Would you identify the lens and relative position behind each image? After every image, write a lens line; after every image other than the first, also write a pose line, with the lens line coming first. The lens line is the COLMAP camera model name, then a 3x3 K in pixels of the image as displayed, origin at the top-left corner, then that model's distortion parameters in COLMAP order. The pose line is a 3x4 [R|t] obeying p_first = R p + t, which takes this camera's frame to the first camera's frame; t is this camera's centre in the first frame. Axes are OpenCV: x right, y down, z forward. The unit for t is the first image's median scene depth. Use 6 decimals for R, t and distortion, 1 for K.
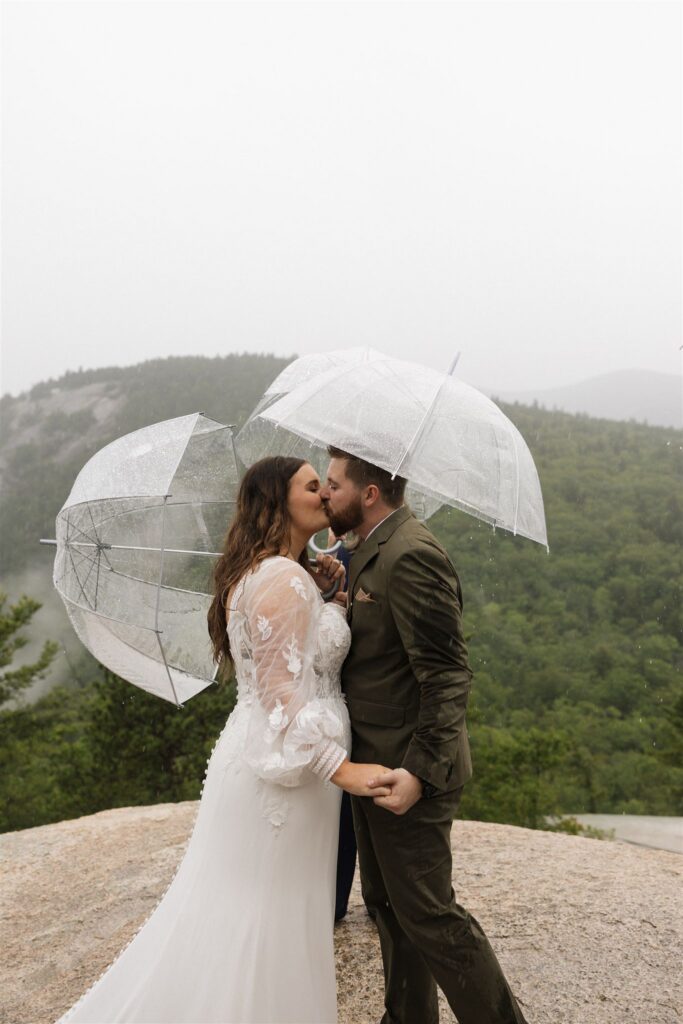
lens RADIAL K [[890.0, 0, 341.2], [0, 890.0, 457.9], [0, 0, 1]] dist [-0.002097, 0.000108]
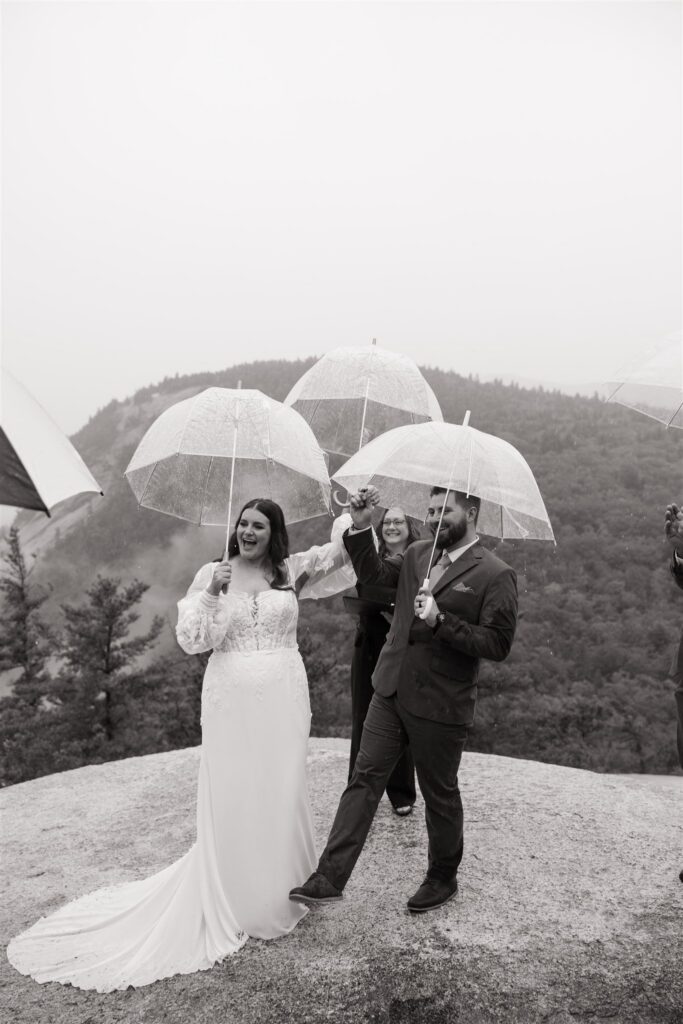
lens RADIAL K [[890.0, 0, 341.2], [0, 890.0, 457.9], [0, 0, 1]] dist [-0.002097, 0.000108]
pose [[0.994527, -0.014749, -0.103430, 0.027772], [0.017362, 0.999551, 0.024403, -0.019874], [0.103024, -0.026065, 0.994337, -0.097749]]
